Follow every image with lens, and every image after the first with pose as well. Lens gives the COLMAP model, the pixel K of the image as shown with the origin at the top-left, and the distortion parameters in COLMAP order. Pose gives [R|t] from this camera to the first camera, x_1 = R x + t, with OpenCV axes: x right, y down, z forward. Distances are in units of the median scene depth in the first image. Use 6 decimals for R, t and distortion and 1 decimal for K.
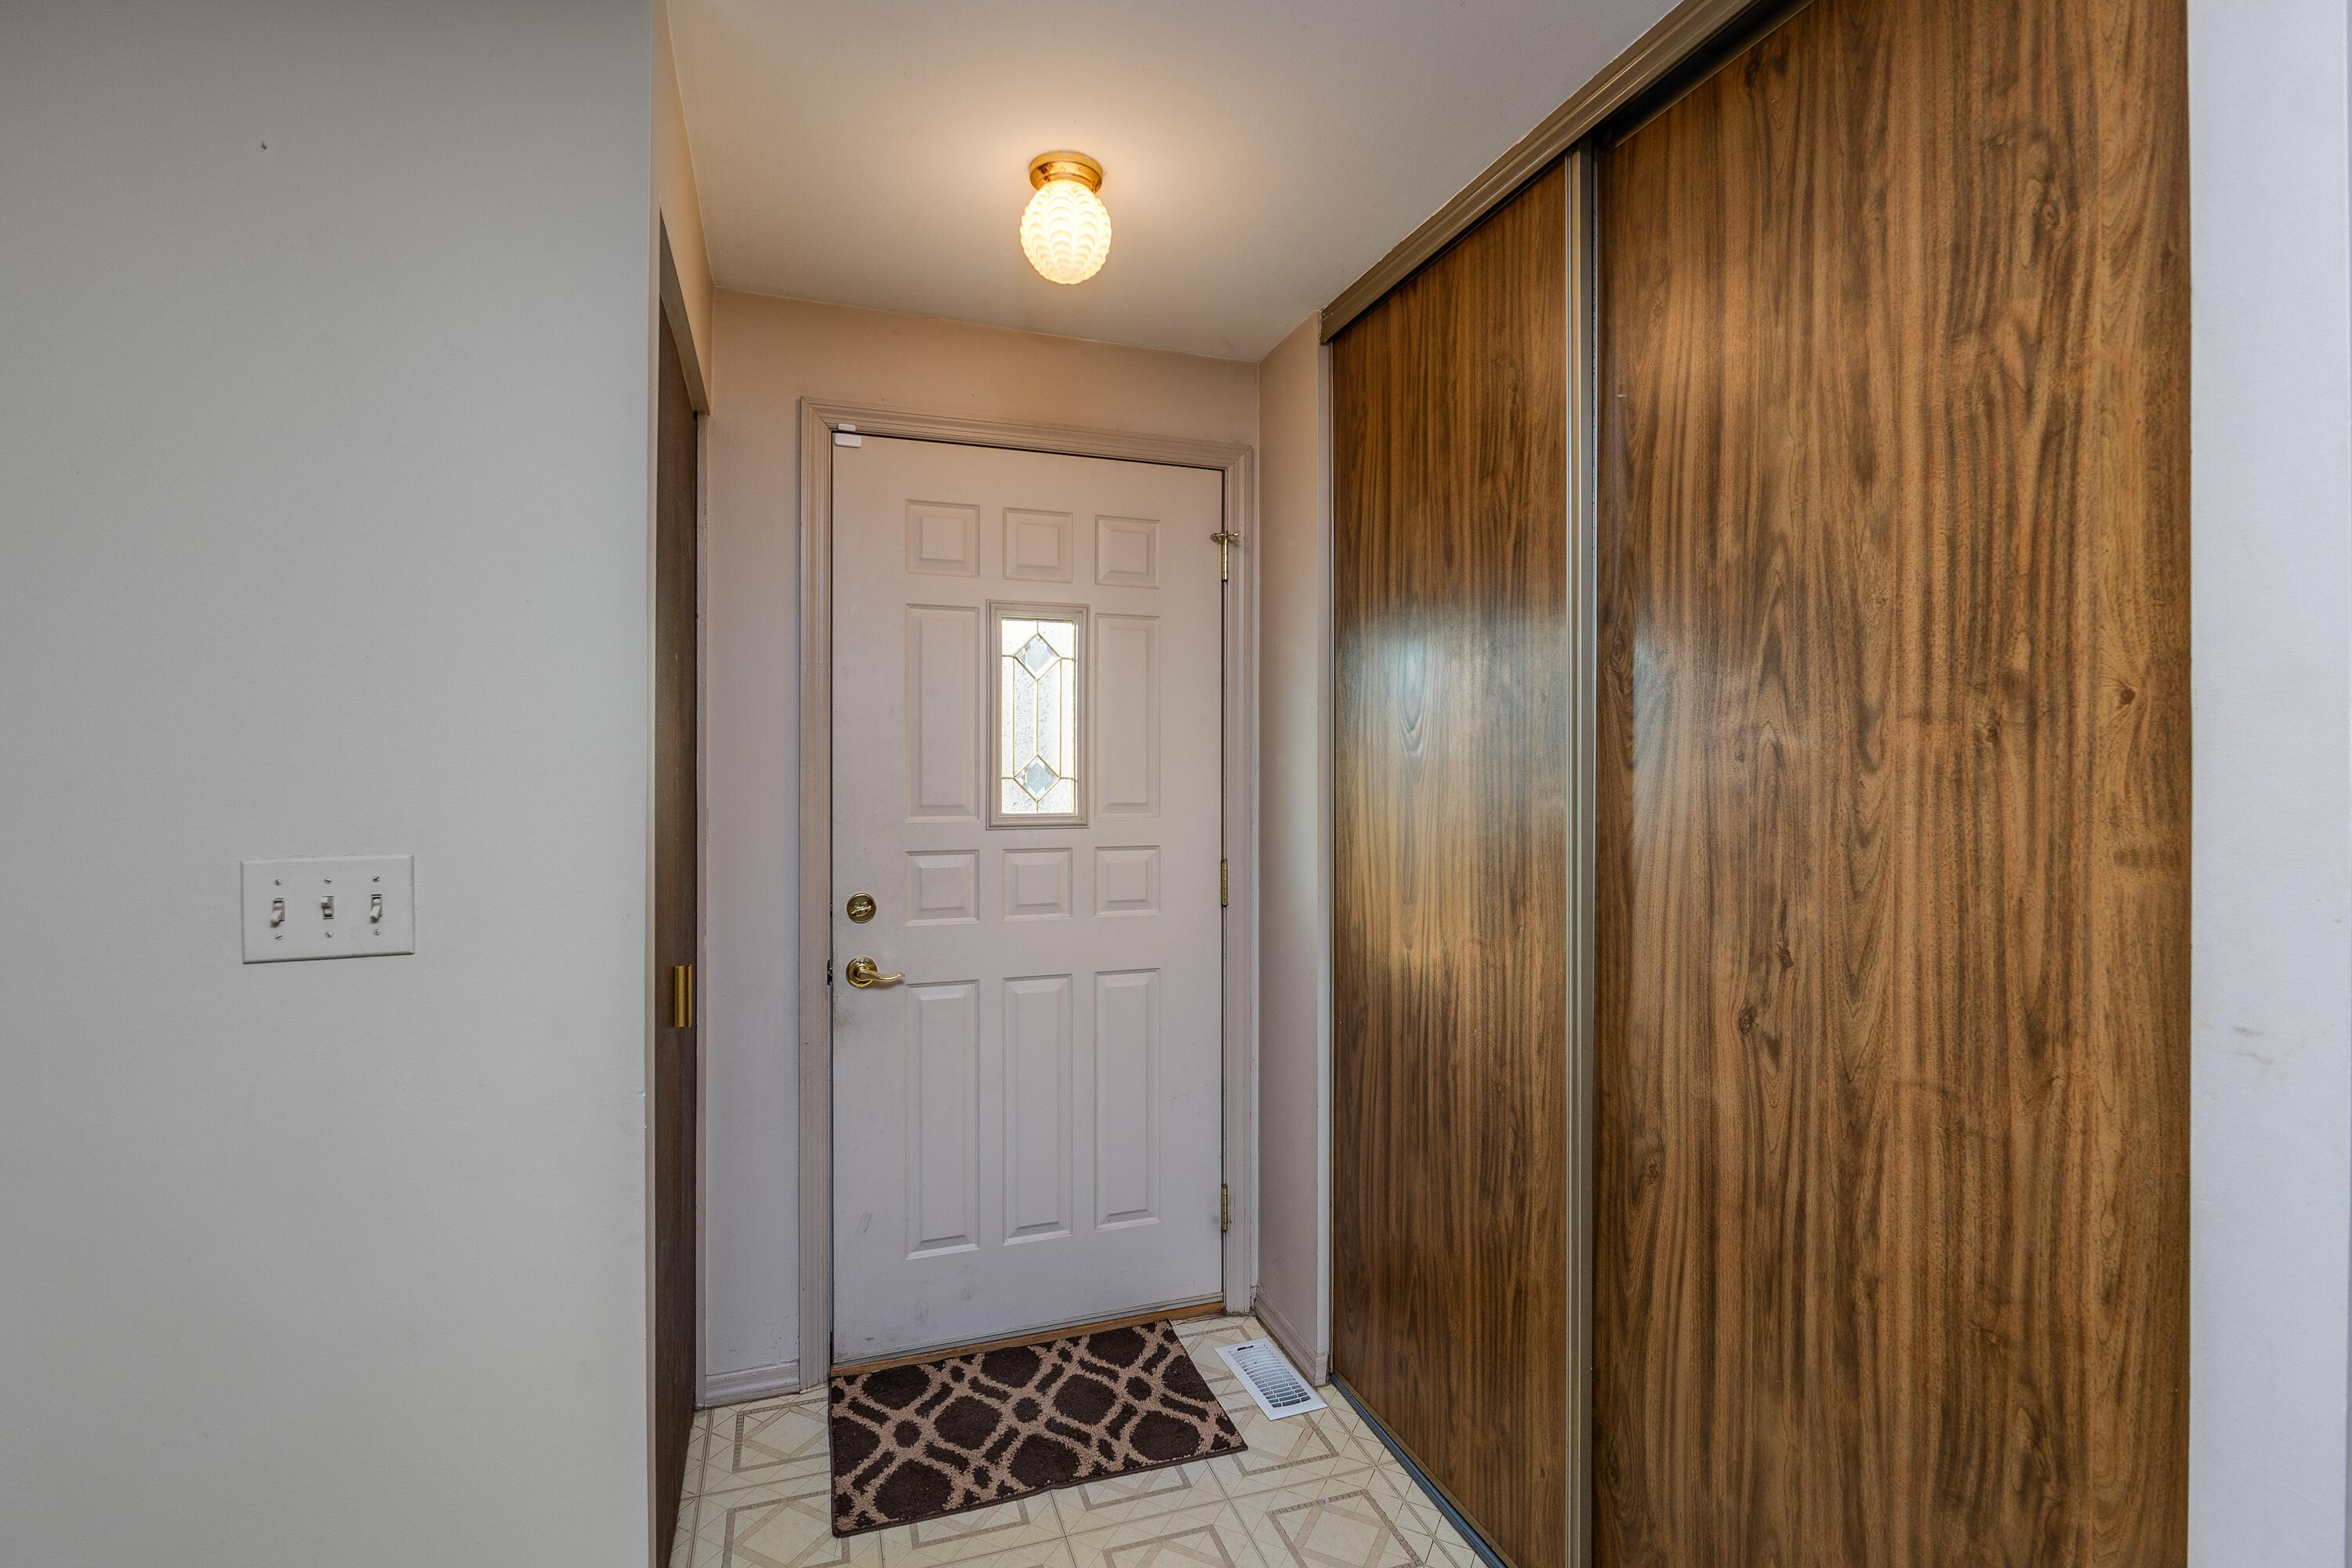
lens RADIAL K [[1099.9, 0, 1168.5], [0, 1099.9, 778.9], [0, 0, 1]] dist [0.008443, -0.001086]
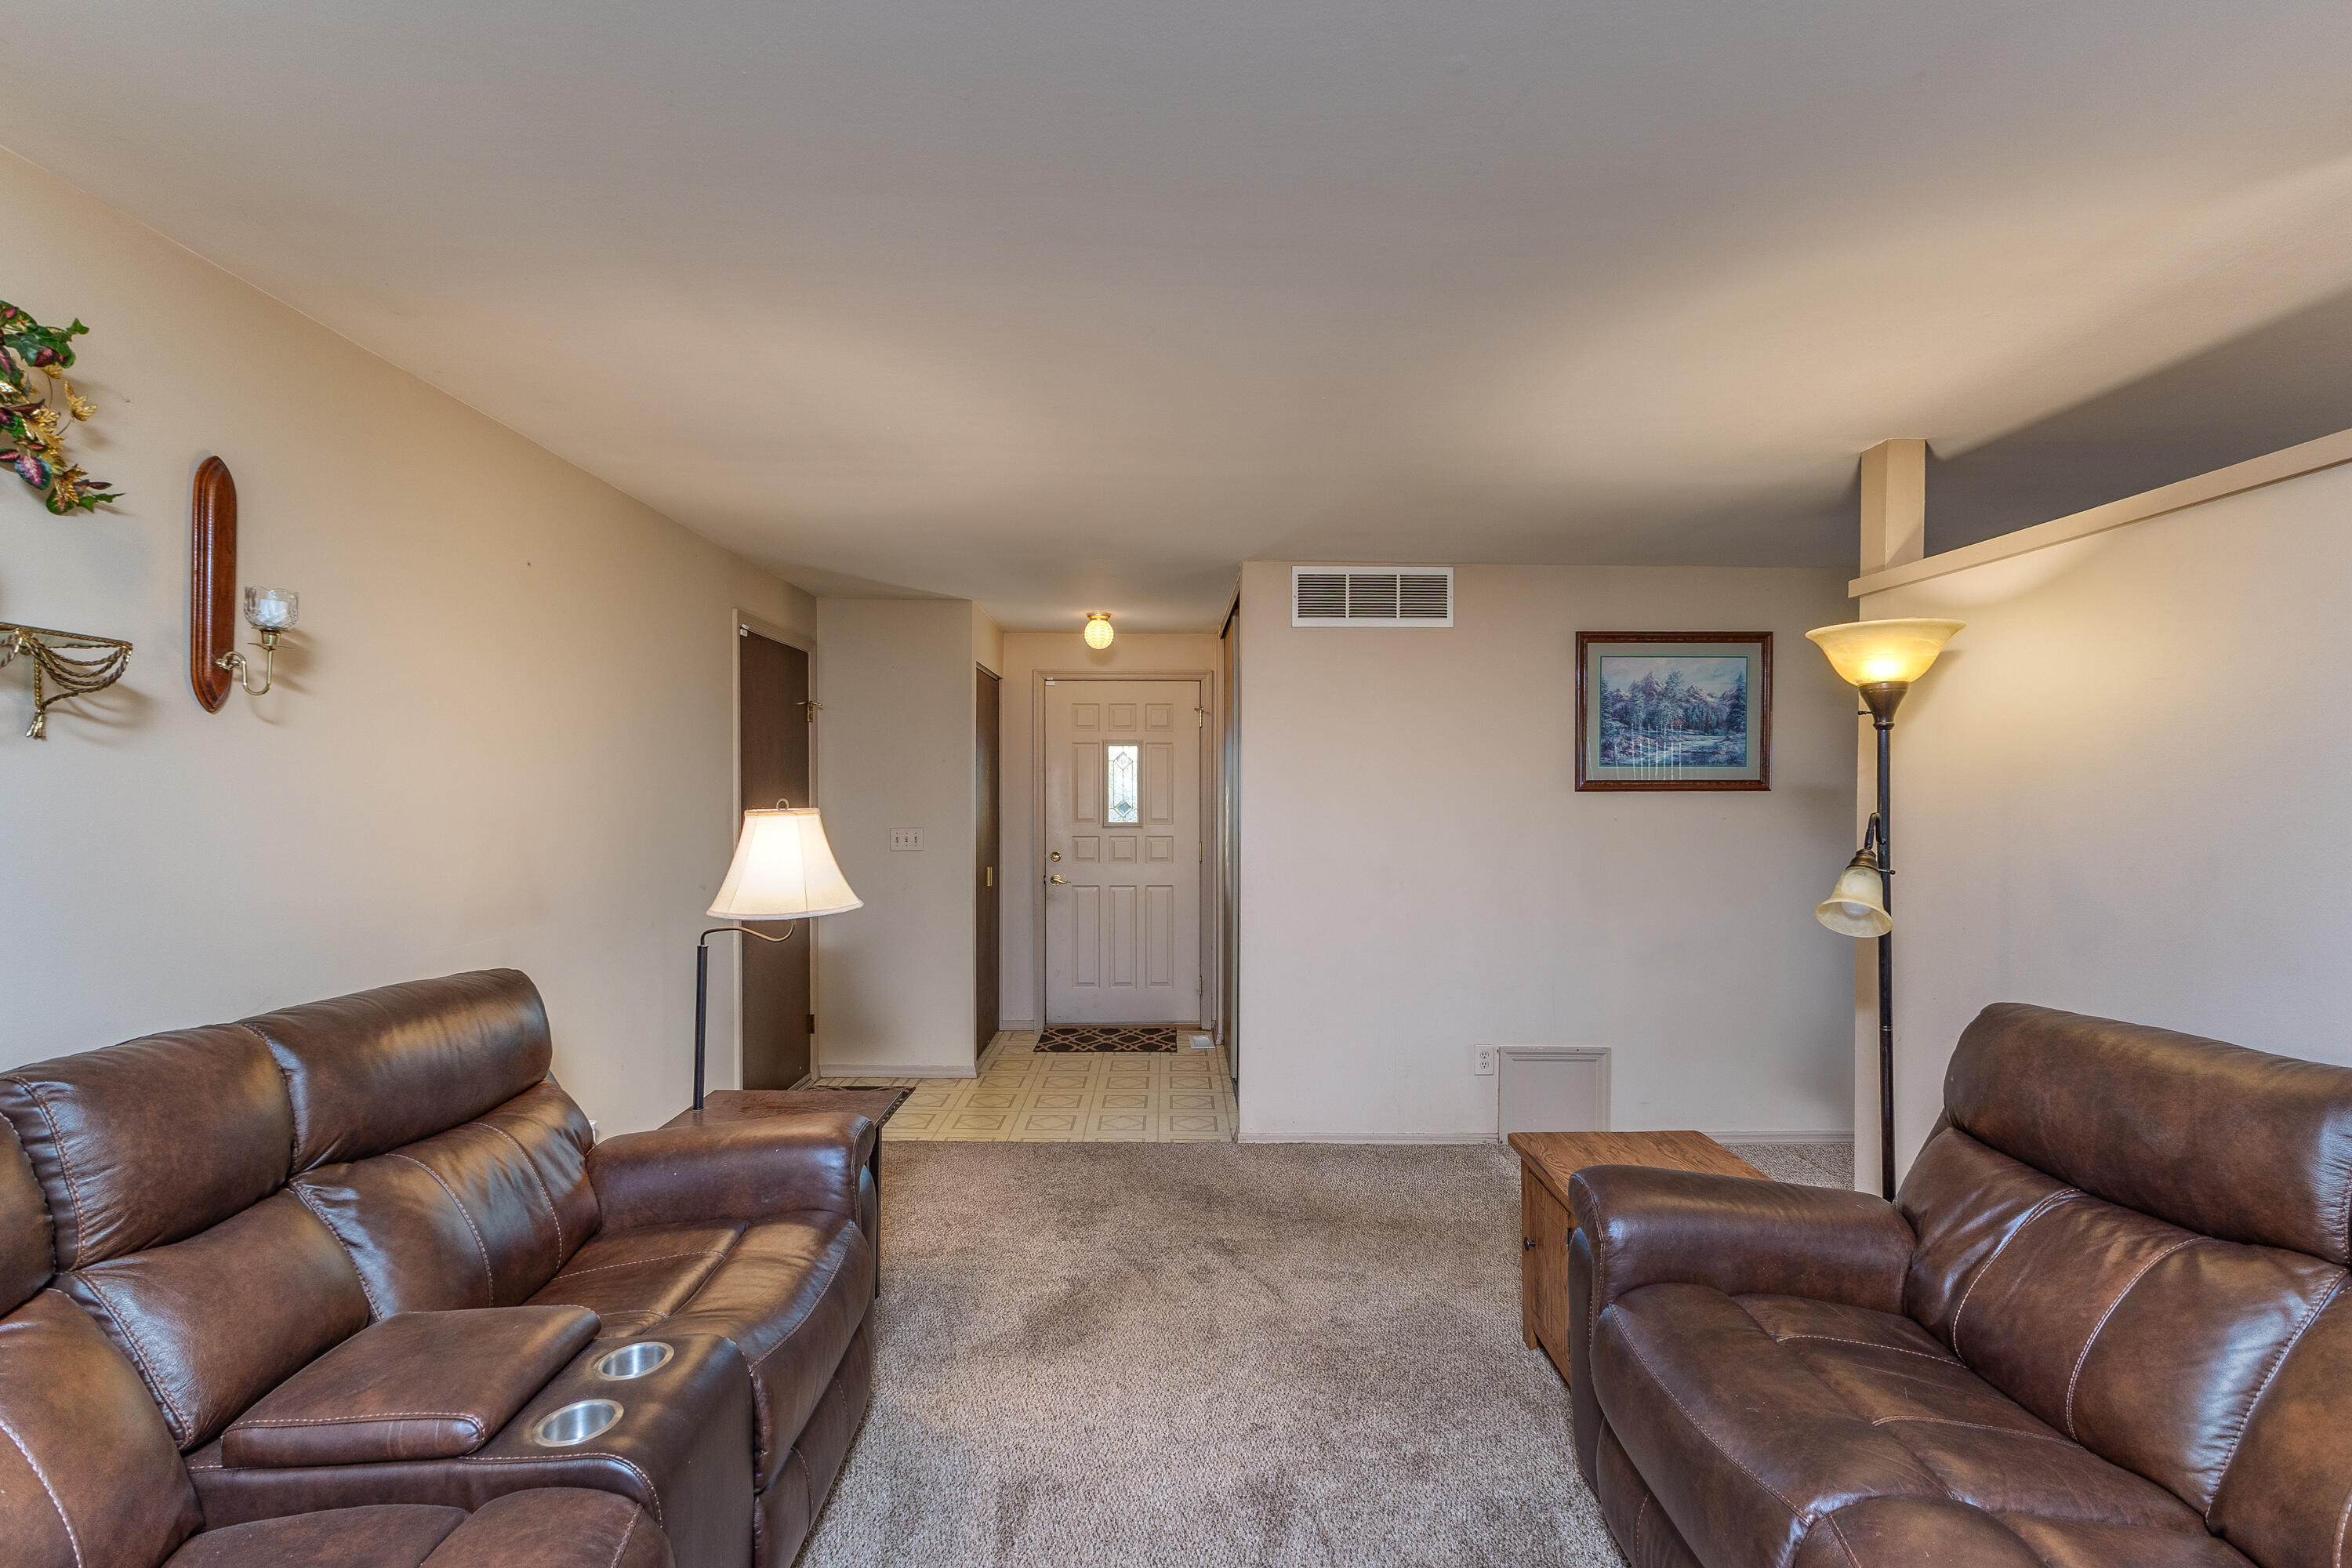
lens RADIAL K [[1099.9, 0, 1174.6], [0, 1099.9, 796.6], [0, 0, 1]] dist [0.008443, -0.001086]
pose [[0.949217, -0.001547, -0.314619, 0.805185], [0.000287, 0.999992, -0.004053, -0.017694], [0.314622, 0.003757, 0.949210, -1.393832]]
